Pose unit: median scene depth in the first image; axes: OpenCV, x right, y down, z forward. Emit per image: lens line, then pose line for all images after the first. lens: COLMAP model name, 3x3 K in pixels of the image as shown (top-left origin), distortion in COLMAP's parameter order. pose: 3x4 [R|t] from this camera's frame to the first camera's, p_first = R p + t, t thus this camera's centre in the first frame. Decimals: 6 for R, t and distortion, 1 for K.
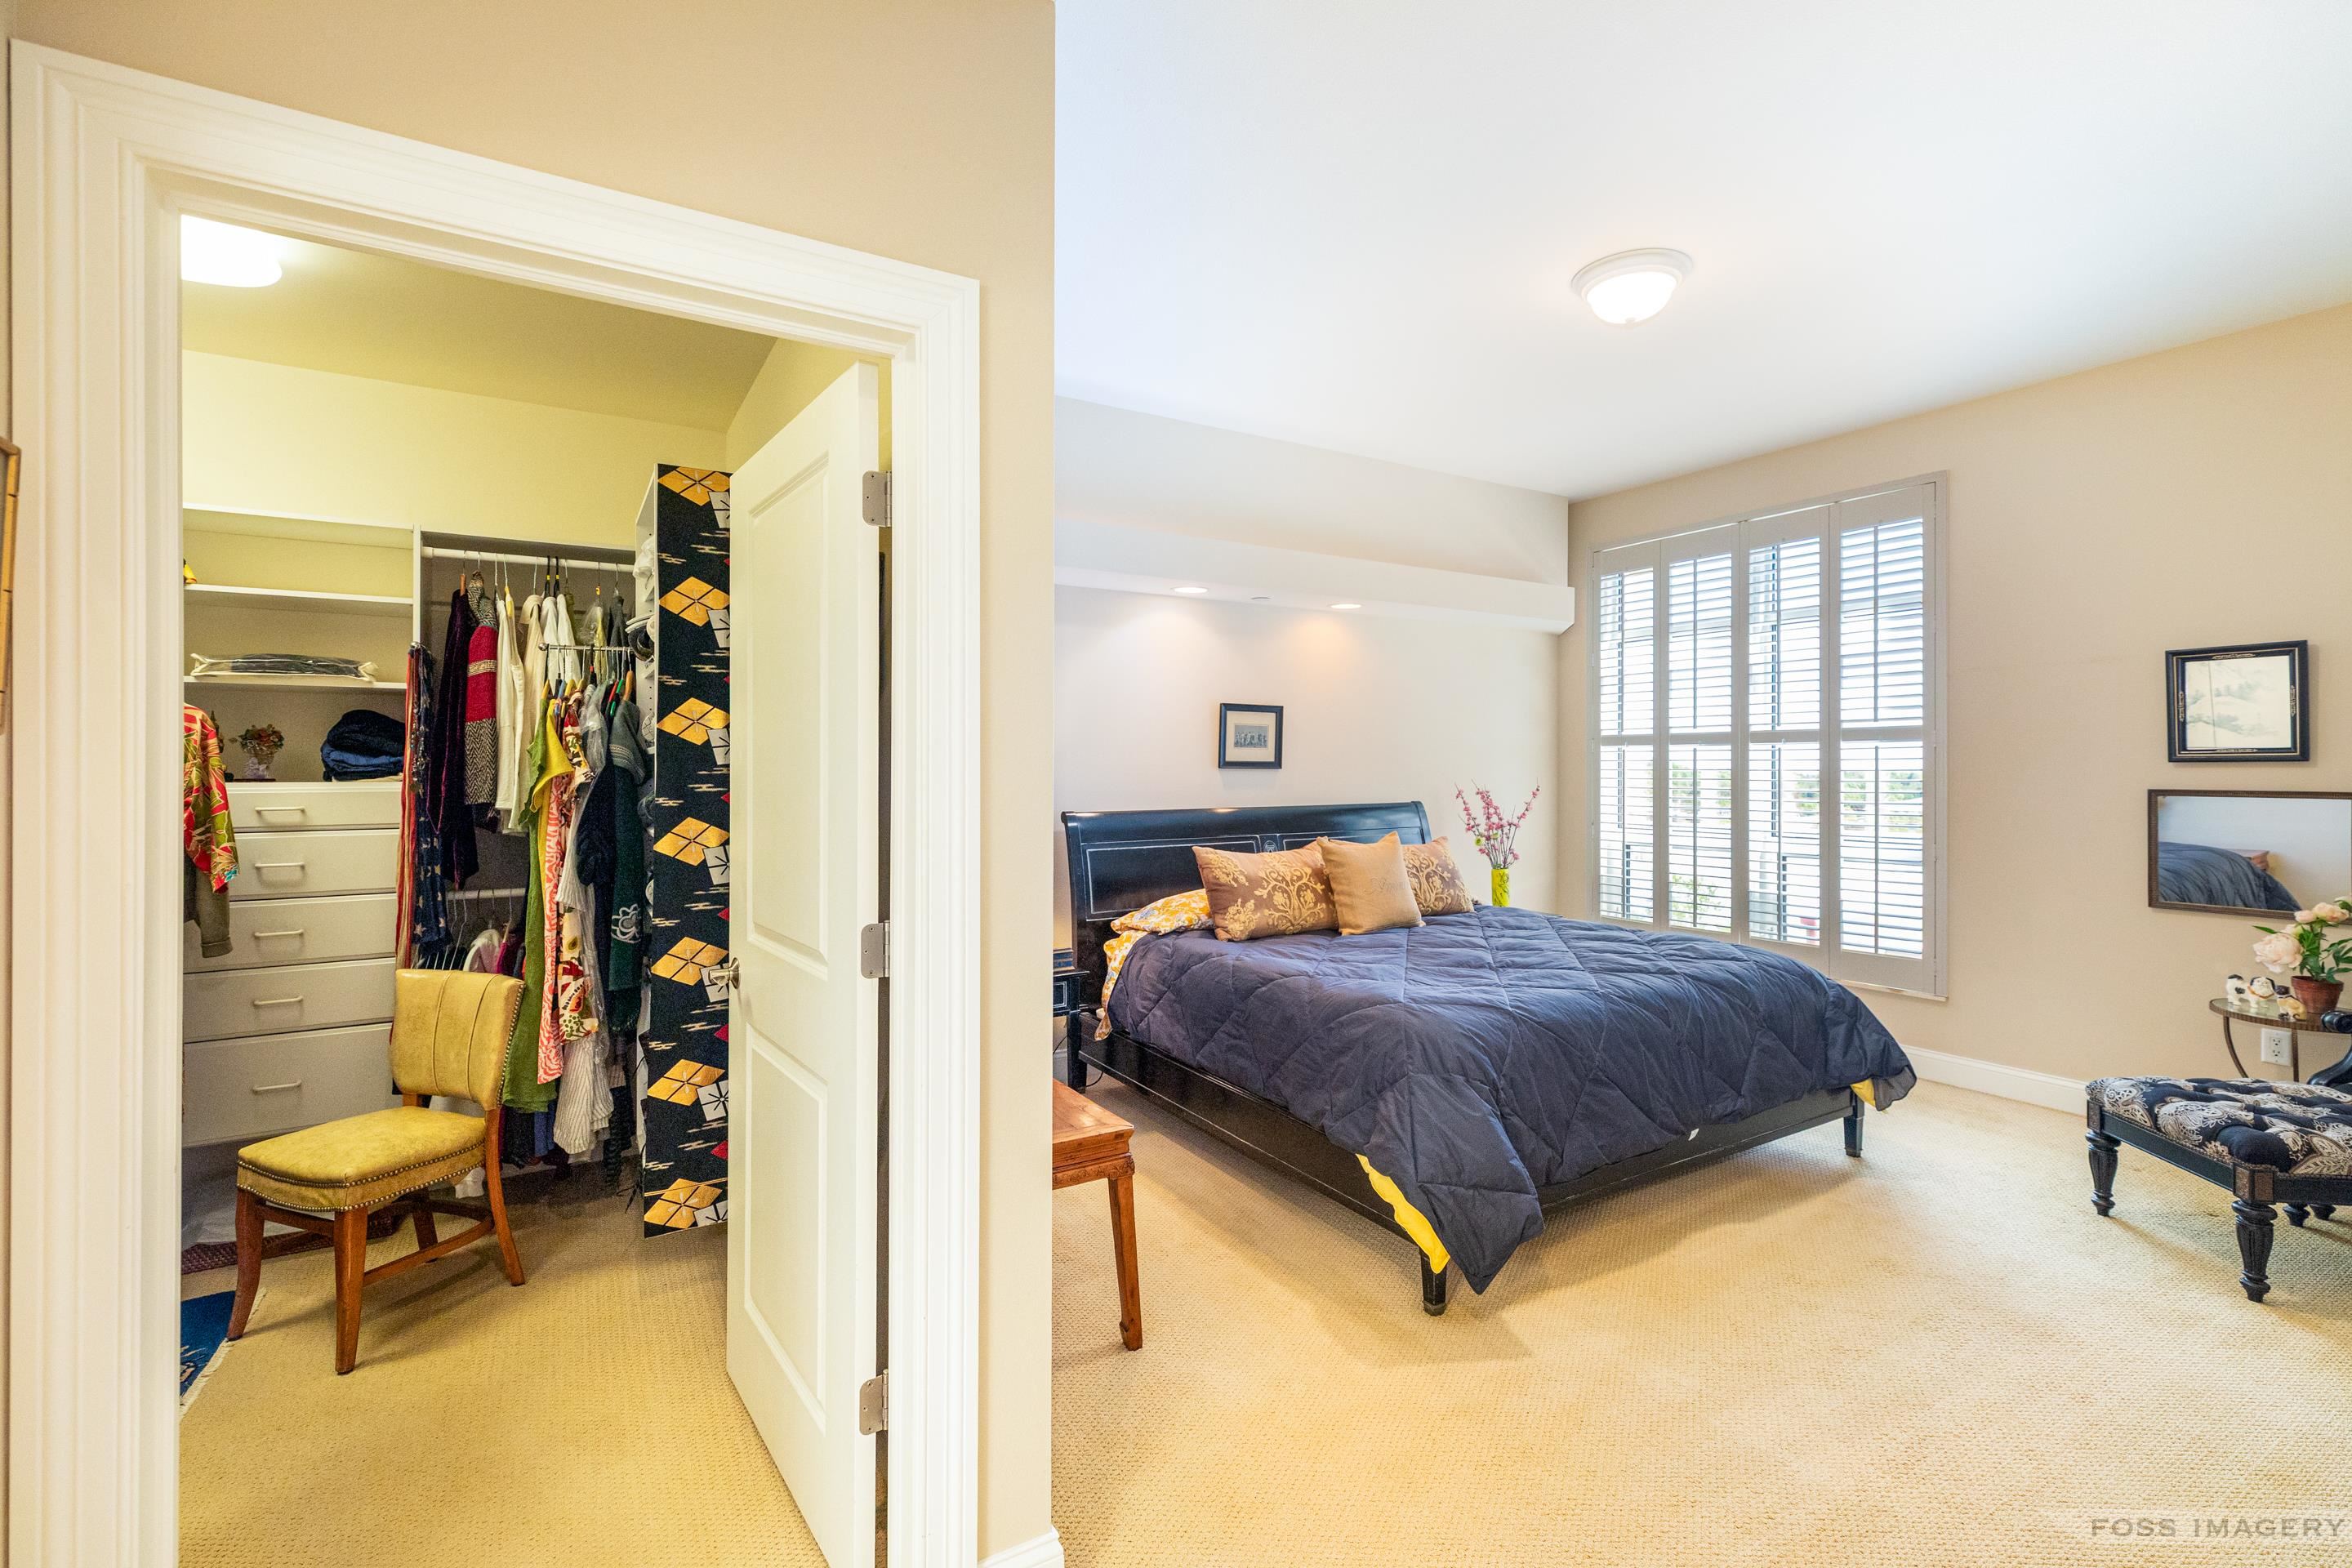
lens RADIAL K [[1045.9, 0, 1178.2], [0, 1045.9, 771.4], [0, 0, 1]] dist [0.002169, 0.000367]
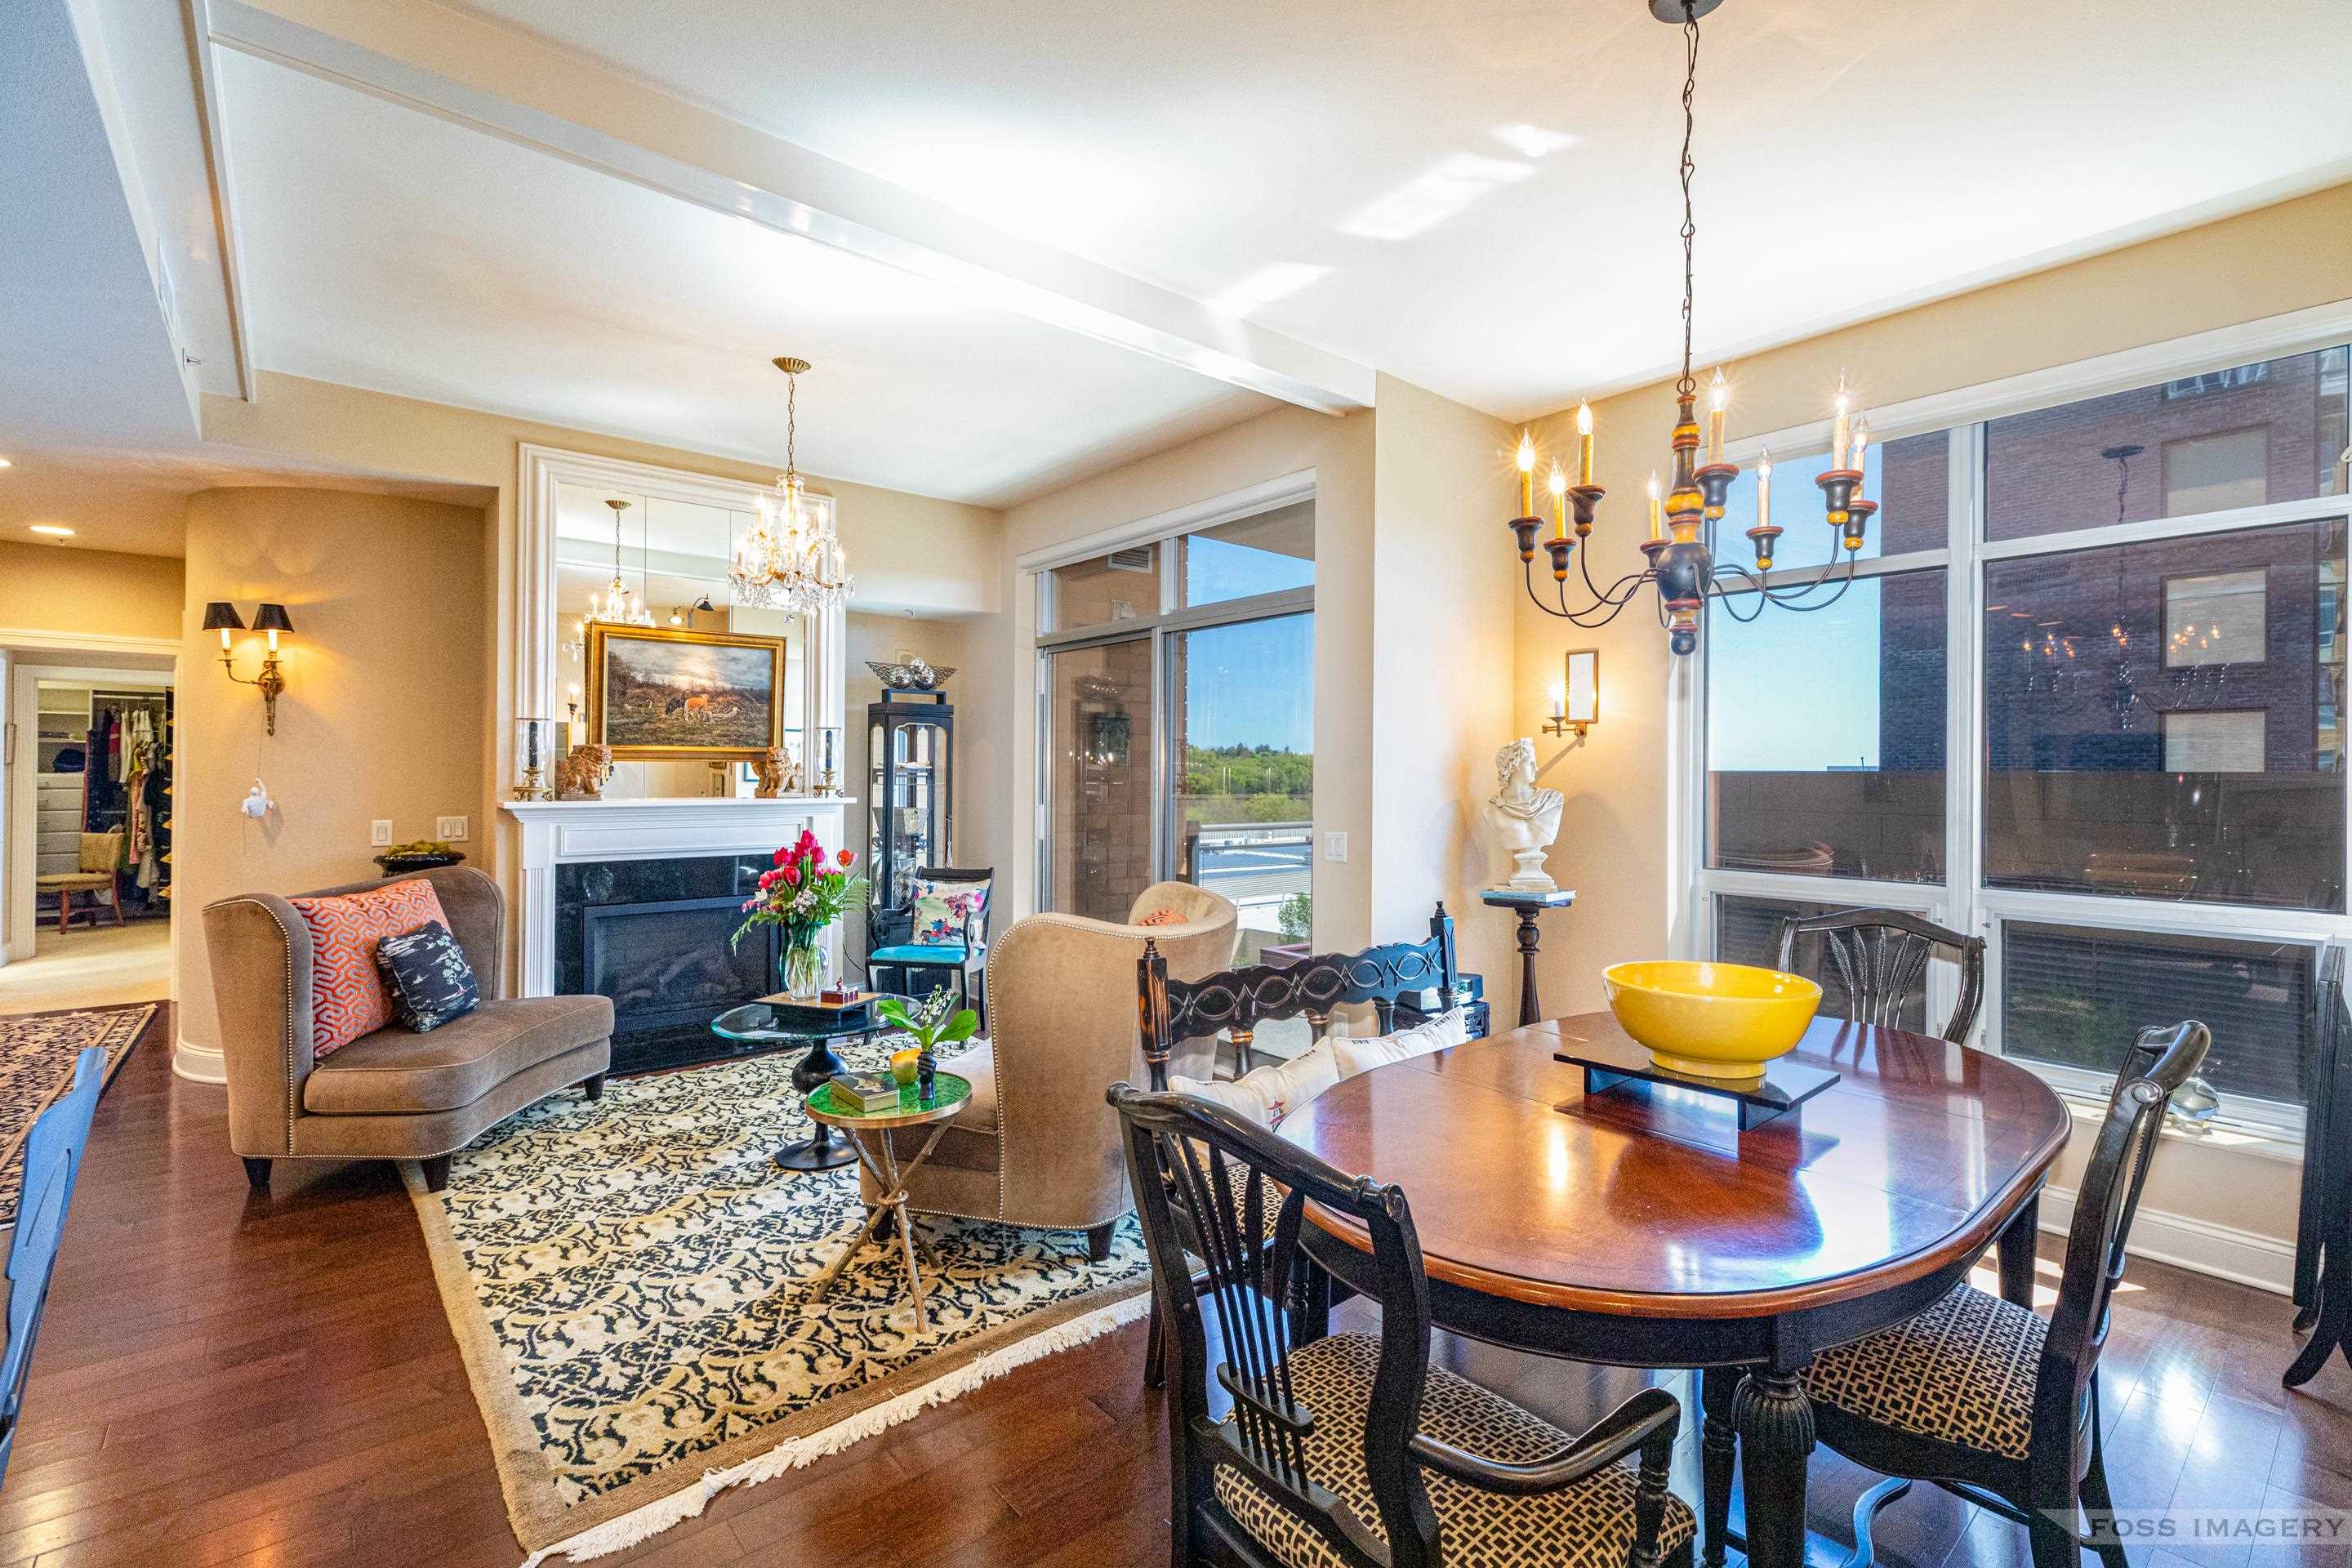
lens RADIAL K [[1057.1, 0, 1179.1], [0, 1057.1, 776.5], [0, 0, 1]] dist [0.006869, -0.000387]
pose [[0.988712, 0.007542, 0.149639, 1.850030], [-0.007071, 0.999968, -0.003684, 0.007191], [-0.149662, 0.002584, 0.988734, -2.414374]]
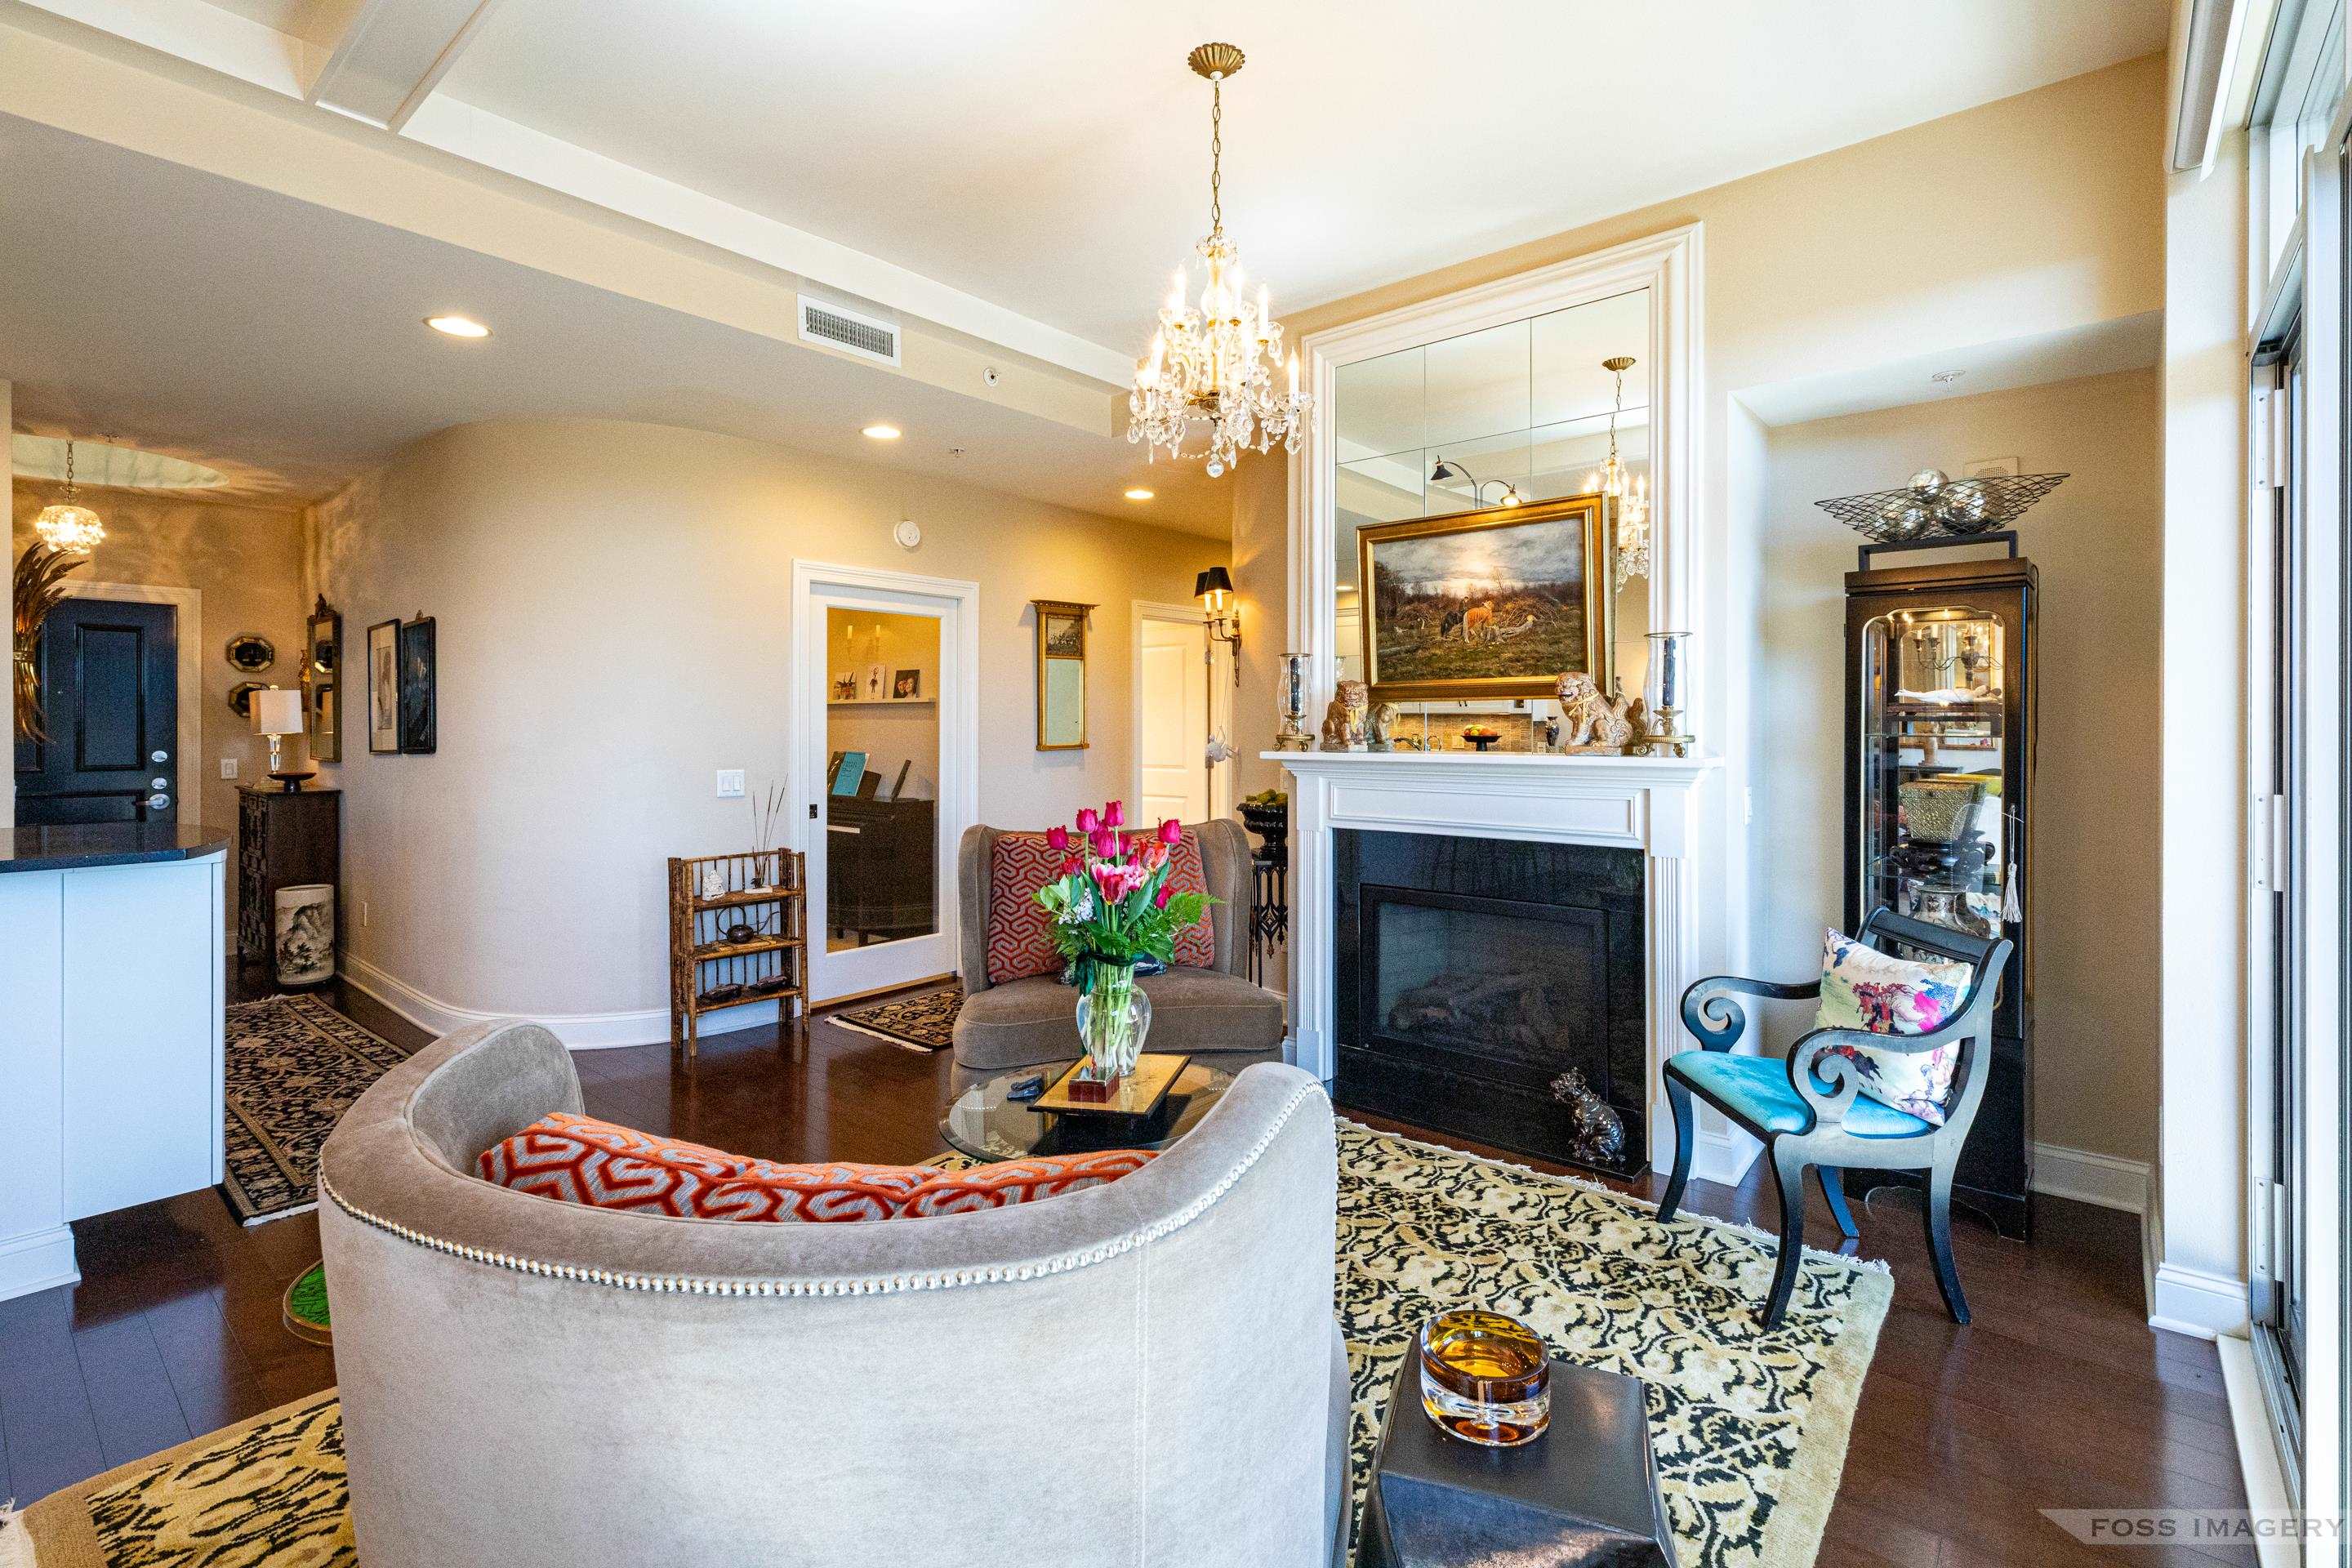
lens RADIAL K [[1057.1, 0, 1184.1], [0, 1057.1, 734.5], [0, 0, 1]] dist [0.006869, -0.000387]
pose [[0.321456, 0.006743, -0.946901, 2.311710], [-0.010271, 0.999941, 0.003634, 0.019147], [0.946869, 0.008558, 0.321506, -1.391344]]
